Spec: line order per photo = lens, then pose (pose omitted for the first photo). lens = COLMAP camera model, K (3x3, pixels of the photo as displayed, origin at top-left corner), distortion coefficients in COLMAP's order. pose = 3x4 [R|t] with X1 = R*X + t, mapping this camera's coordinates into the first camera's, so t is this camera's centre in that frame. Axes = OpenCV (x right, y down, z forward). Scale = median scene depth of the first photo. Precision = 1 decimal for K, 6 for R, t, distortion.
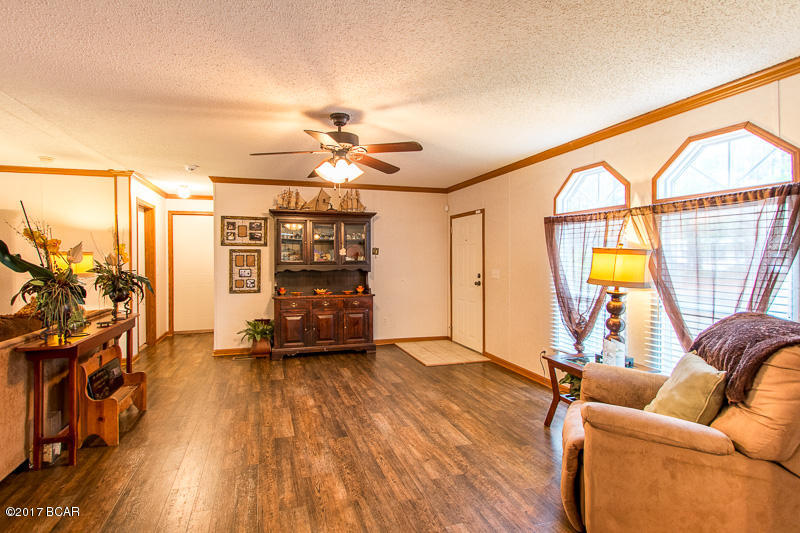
lens RADIAL K [[372.5, 0, 378.9], [0, 372.5, 266.7], [0, 0, 1]] dist [0.000085, -0.000025]
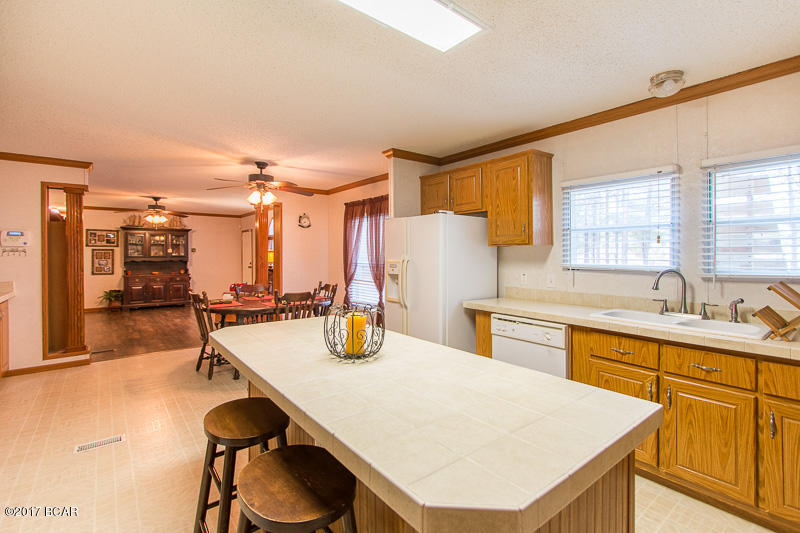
lens RADIAL K [[367.4, 0, 398.8], [0, 367.4, 259.1], [0, 0, 1]] dist [0.001200, 0.000050]
pose [[0.930214, -0.002724, 0.367009, 0.279885], [0.007863, 0.999891, -0.012507, 0.032267], [-0.366934, 0.014520, 0.930133, -1.053931]]
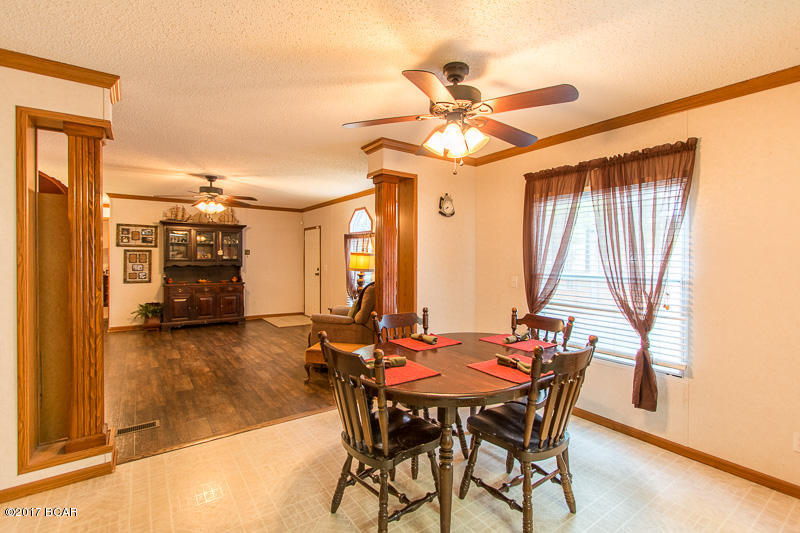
lens RADIAL K [[365.2, 0, 400.5], [0, 365.2, 264.1], [0, 0, 1]] dist [0.001180, 0.000018]
pose [[0.948656, 0.002692, 0.316298, 0.111924], [0.000292, 0.999956, -0.009389, 0.017284], [-0.316309, 0.008999, 0.948613, -0.516314]]
